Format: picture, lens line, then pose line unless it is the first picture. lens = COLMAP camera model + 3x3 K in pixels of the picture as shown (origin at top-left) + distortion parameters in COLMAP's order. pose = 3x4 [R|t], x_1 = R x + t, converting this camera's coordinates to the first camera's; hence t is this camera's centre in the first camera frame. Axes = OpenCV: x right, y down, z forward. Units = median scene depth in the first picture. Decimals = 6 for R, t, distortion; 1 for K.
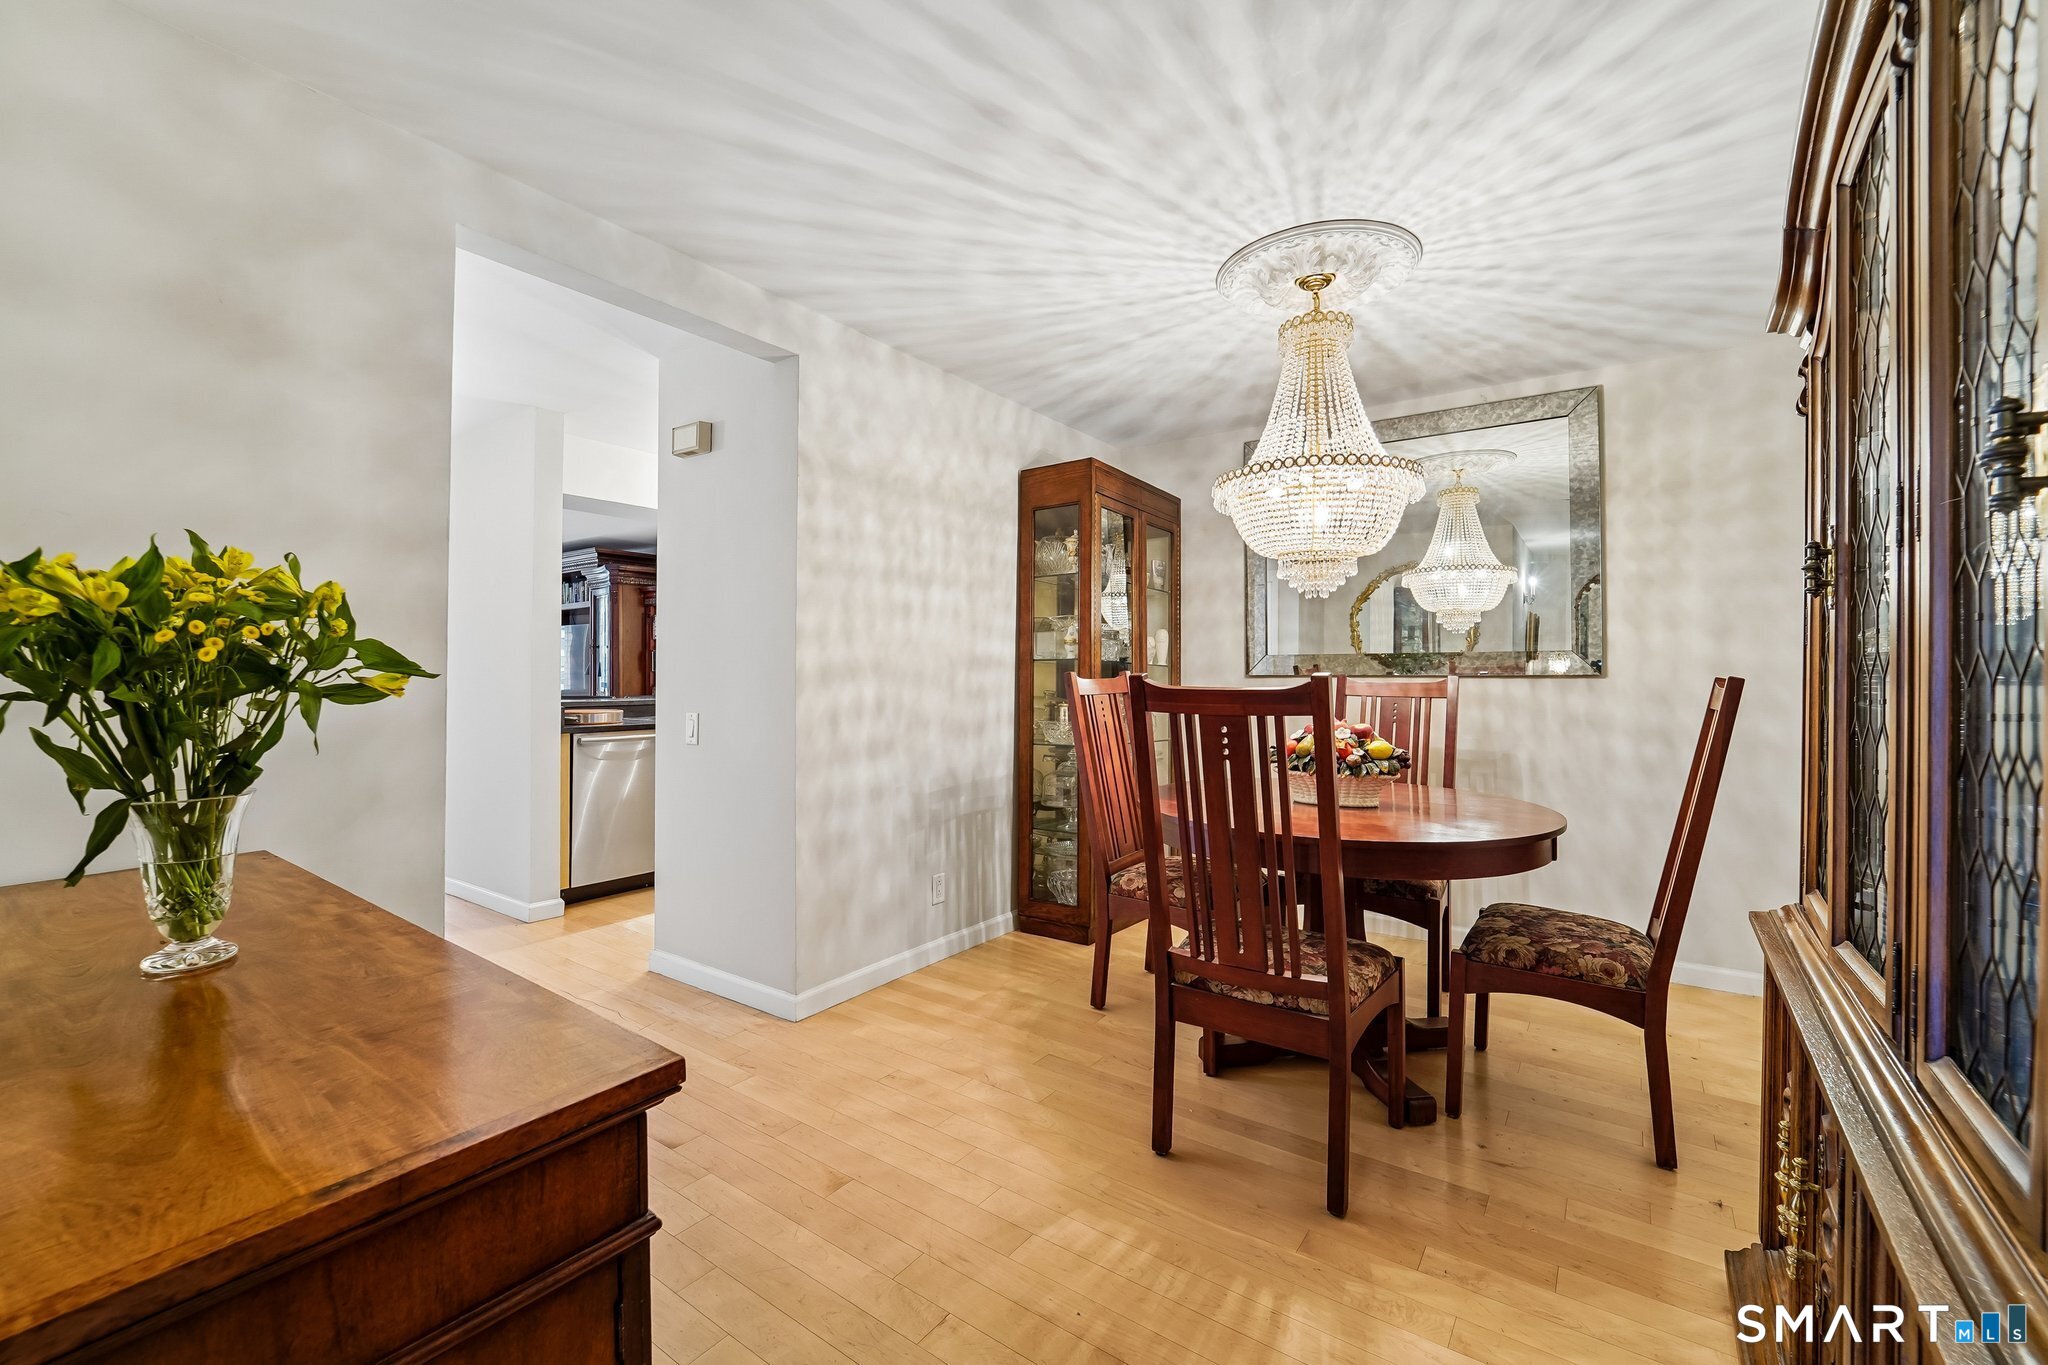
lens RADIAL K [[839.3, 0, 1025.9], [0, 839.3, 678.0], [0, 0, 1]] dist [-0.010905, 0.000023]
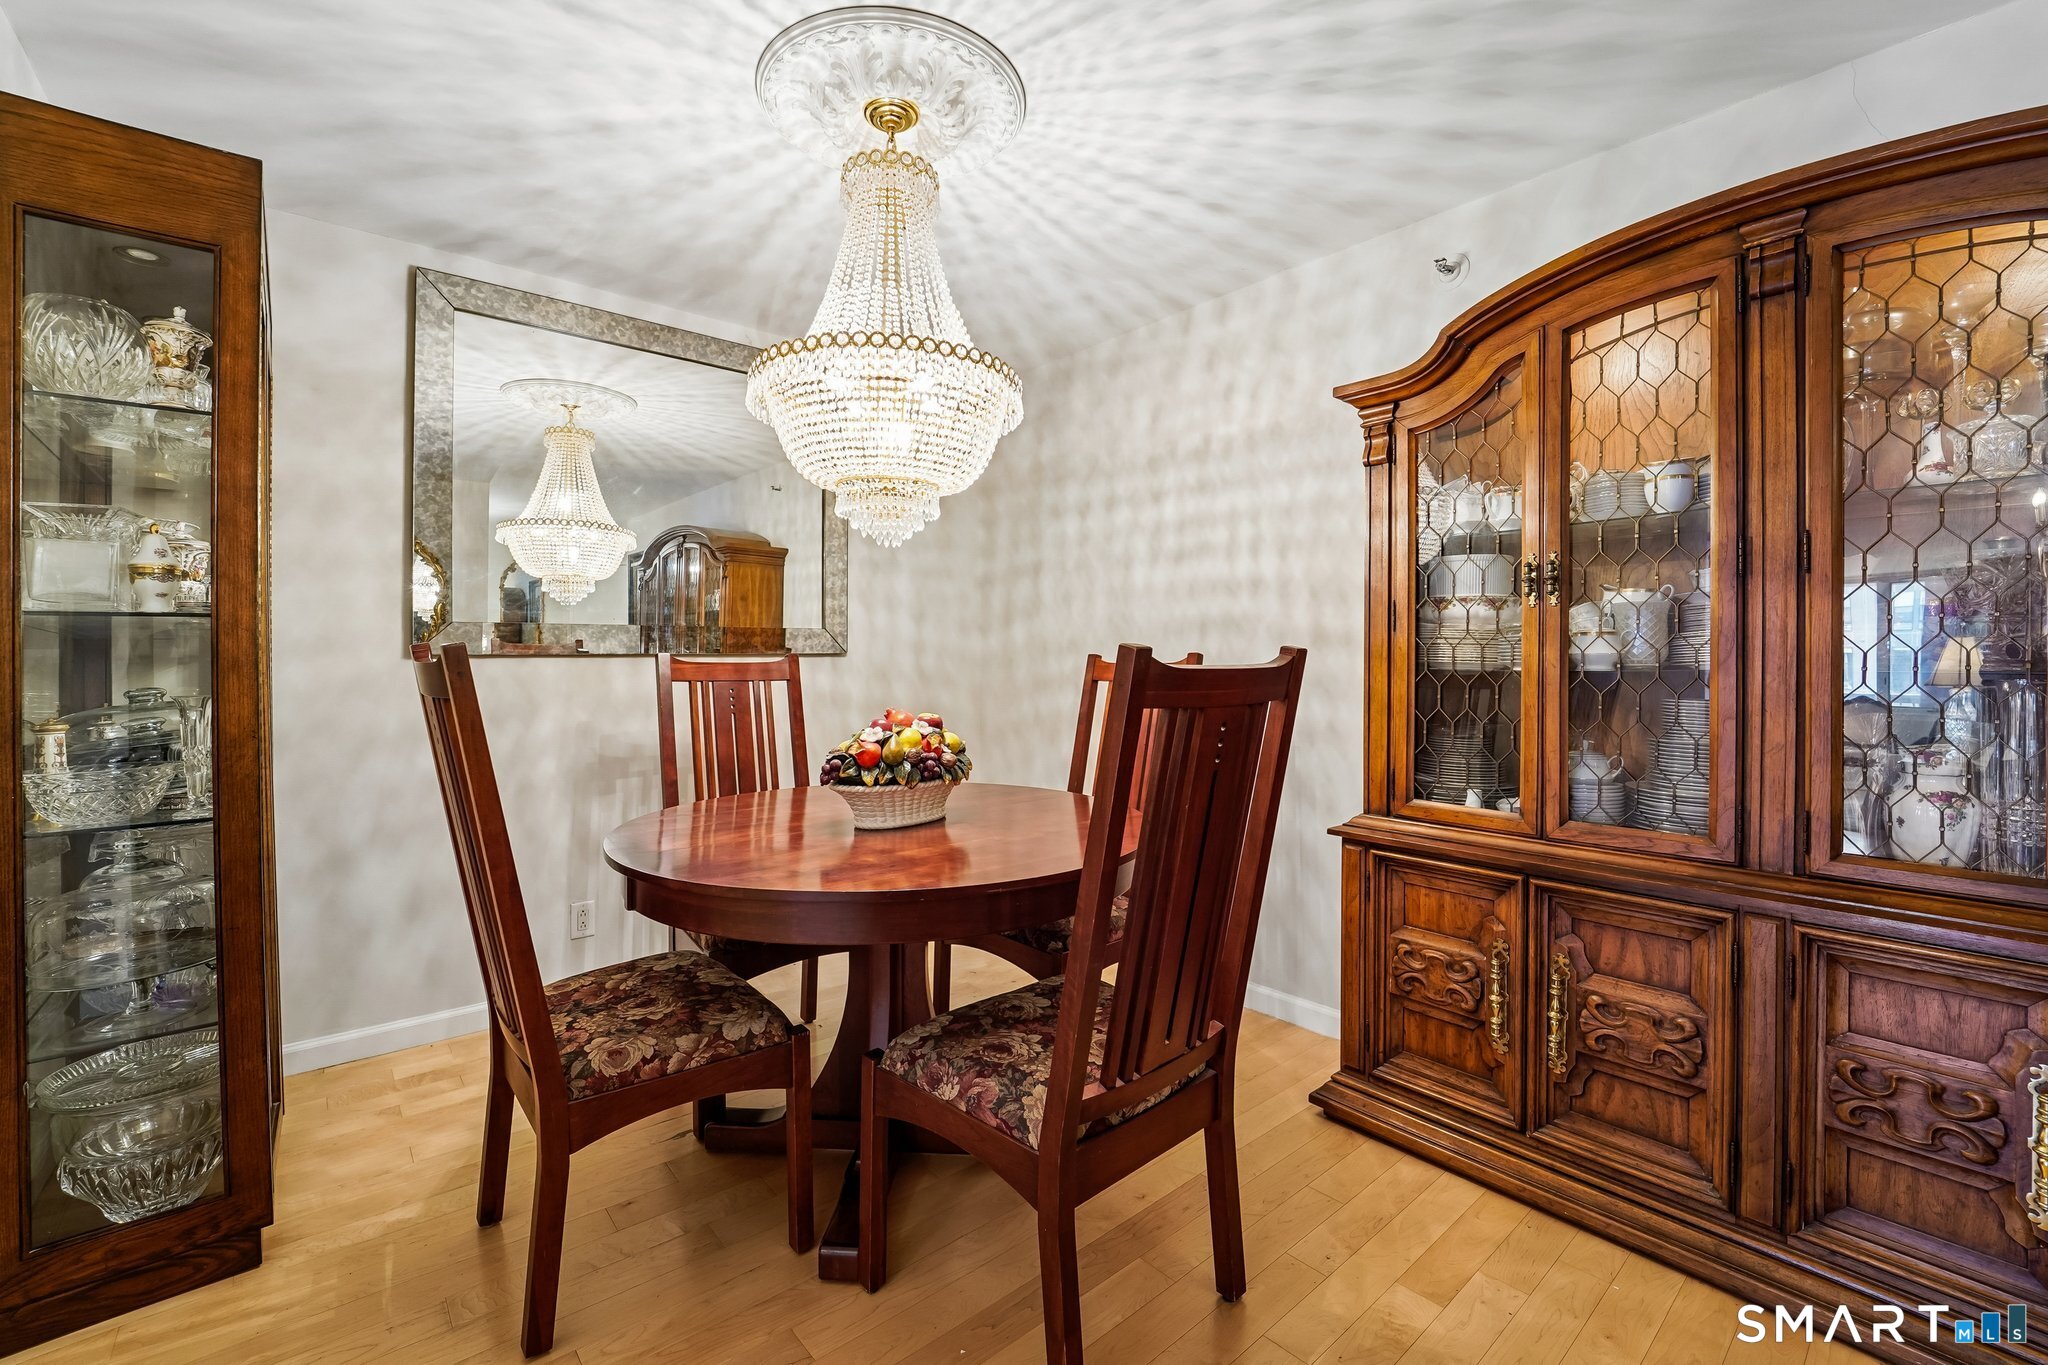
lens RADIAL K [[846.2, 0, 1026.4], [0, 846.2, 657.9], [0, 0, 1]] dist [-0.013964, 0.000075]
pose [[0.248806, -0.003586, 0.968547, -0.264756], [0.006442, 0.999977, 0.002047, 0.001409], [-0.968532, 0.005730, 0.248824, 0.538858]]
